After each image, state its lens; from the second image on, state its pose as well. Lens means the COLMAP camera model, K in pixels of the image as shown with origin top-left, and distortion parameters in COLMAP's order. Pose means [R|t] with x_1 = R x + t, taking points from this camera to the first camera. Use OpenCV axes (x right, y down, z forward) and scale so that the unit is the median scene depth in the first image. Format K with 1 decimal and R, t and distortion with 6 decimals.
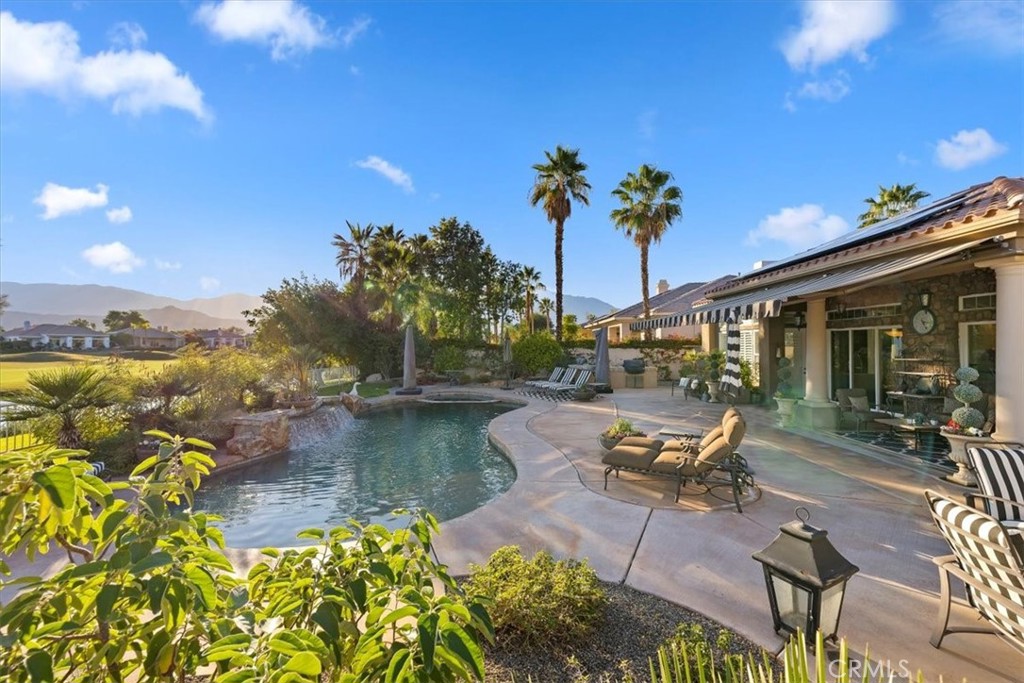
lens RADIAL K [[422.9, 0, 513.0], [0, 422.9, 350.8], [0, 0, 1]] dist [0.001173, 0.000028]
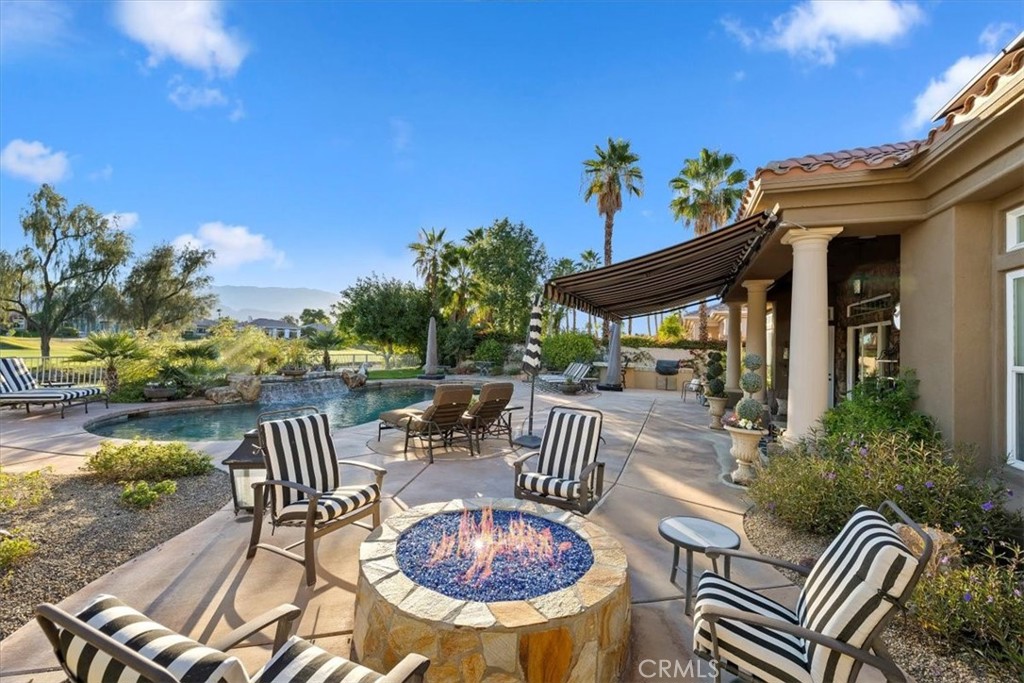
lens RADIAL K [[430.7, 0, 508.0], [0, 430.7, 340.3], [0, 0, 1]] dist [0.001012, 0.000298]
pose [[0.944921, 0.033622, -0.325567, 0.223528], [-0.043858, 0.998746, -0.024150, 0.014431], [0.324346, 0.037098, 0.945211, -0.001920]]
